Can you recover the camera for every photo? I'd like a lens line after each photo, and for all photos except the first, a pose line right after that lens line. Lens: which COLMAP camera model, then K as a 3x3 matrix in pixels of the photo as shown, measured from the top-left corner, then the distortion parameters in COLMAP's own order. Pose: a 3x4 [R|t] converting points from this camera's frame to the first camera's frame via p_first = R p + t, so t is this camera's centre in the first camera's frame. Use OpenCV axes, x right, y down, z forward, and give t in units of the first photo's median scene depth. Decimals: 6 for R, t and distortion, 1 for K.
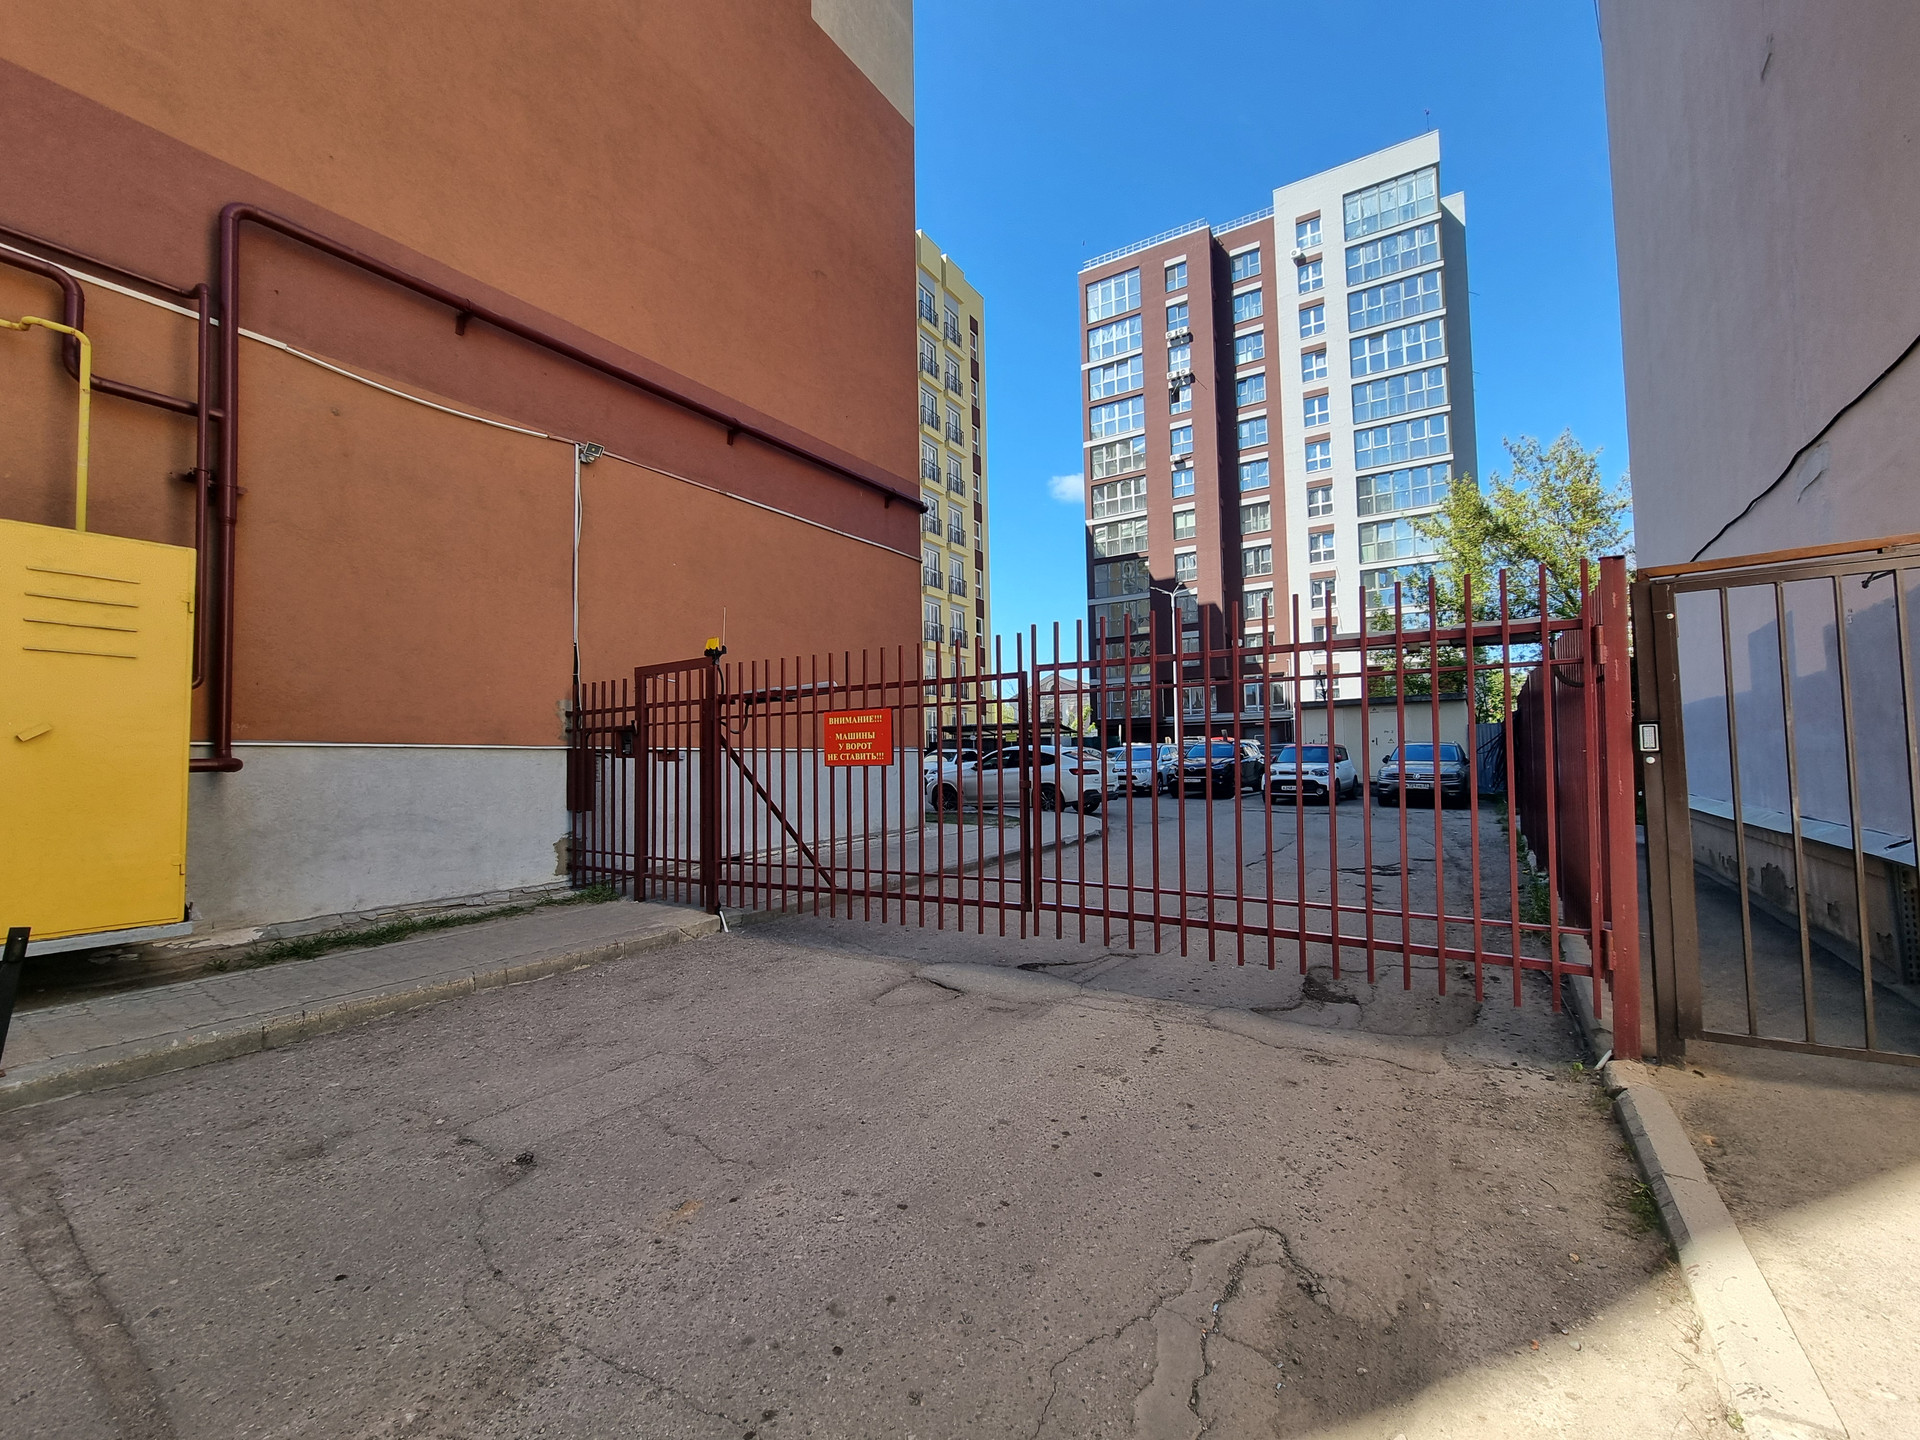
lens RADIAL K [[800.6, 0, 956.8], [0, 800.6, 733.6], [0, 0, 1]] dist [-0.004457, 0.000141]
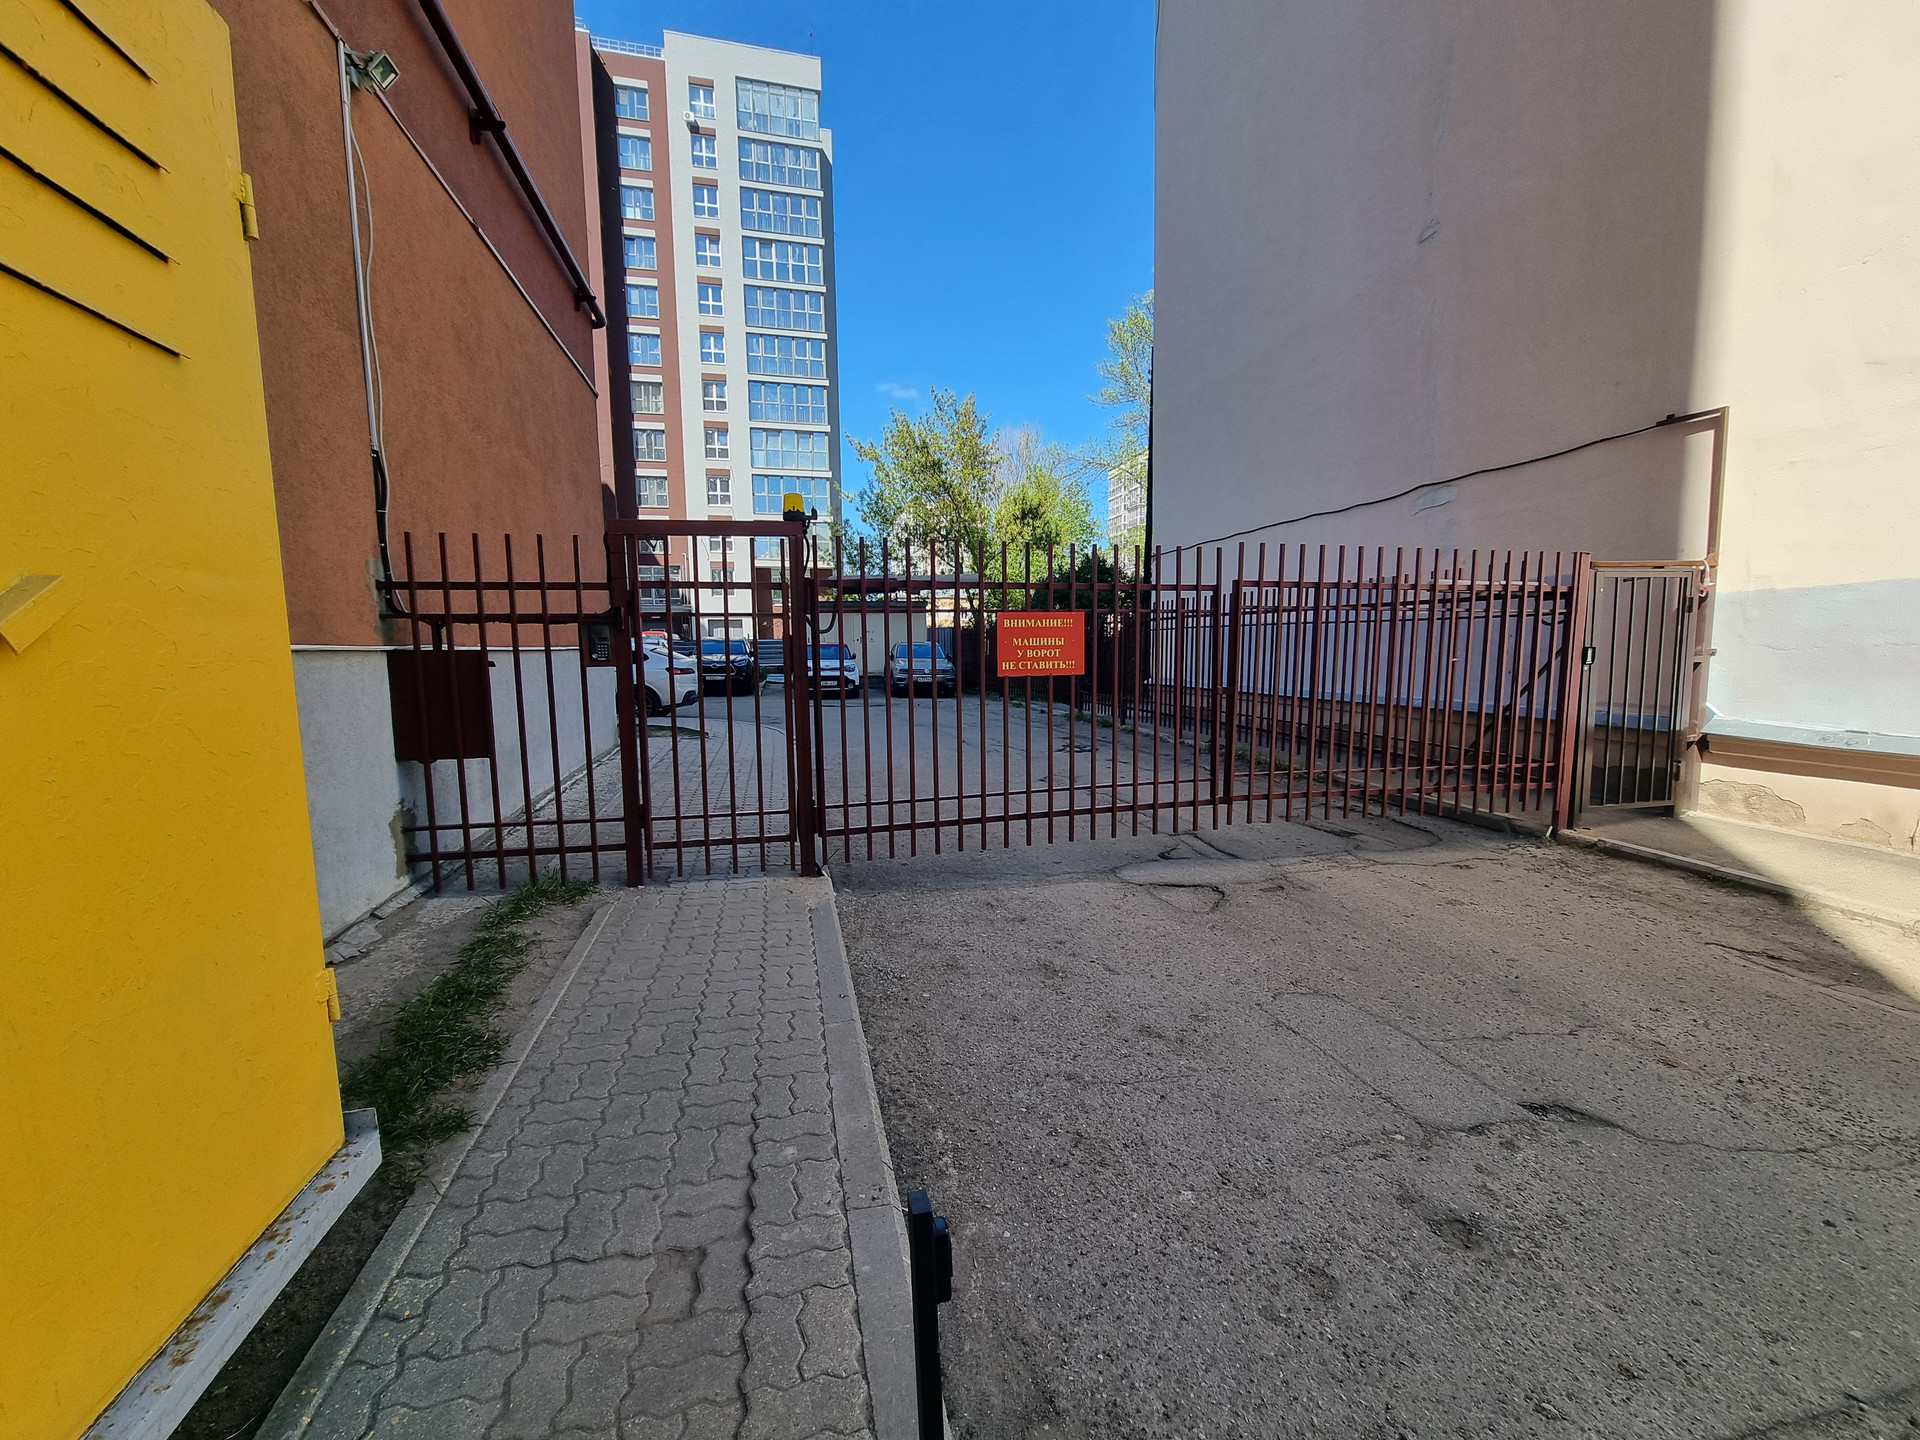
lens RADIAL K [[800.6, 0, 956.8], [0, 800.6, 733.6], [0, 0, 1]] dist [-0.004457, 0.000141]
pose [[0.678378, -0.071339, 0.731241, -0.109488], [-0.027089, 0.992170, 0.121925, -0.000189], [-0.734213, -0.102519, 0.671134, 0.060254]]
